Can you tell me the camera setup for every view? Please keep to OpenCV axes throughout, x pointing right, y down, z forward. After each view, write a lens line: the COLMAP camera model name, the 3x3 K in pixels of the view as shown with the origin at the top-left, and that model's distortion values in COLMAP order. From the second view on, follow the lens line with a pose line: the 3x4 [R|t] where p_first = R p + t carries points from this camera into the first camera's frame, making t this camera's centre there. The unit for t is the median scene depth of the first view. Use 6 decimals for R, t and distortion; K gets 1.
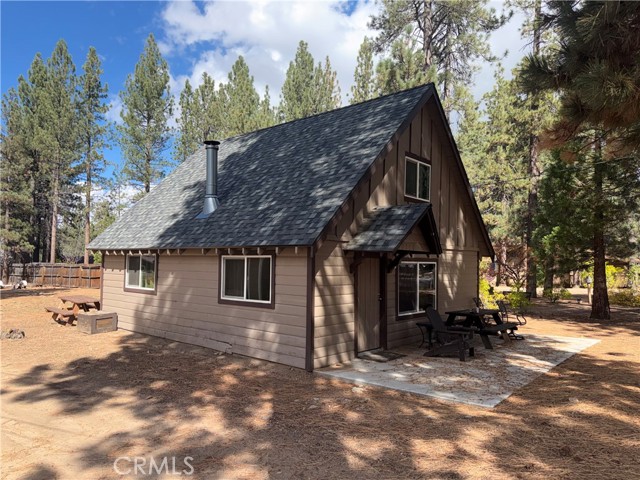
lens RADIAL K [[452.5, 0, 326.2], [0, 452.5, 247.8], [0, 0, 1]] dist [0.032356, -0.044833]
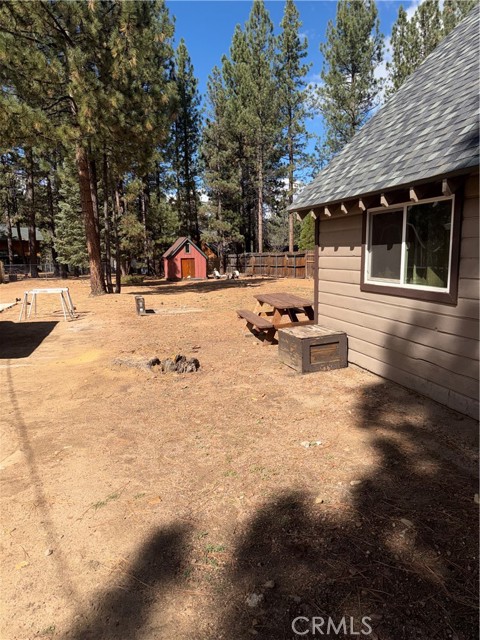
lens RADIAL K [[452.5, 0, 240.8], [0, 452.5, 320.2], [0, 0, 1]] dist [0.032356, -0.044833]
pose [[0.827550, 0.052574, -0.558924, -0.082511], [0.050268, 0.984667, 0.167048, 0.011633], [0.559136, -0.166336, 0.812218, 0.157307]]
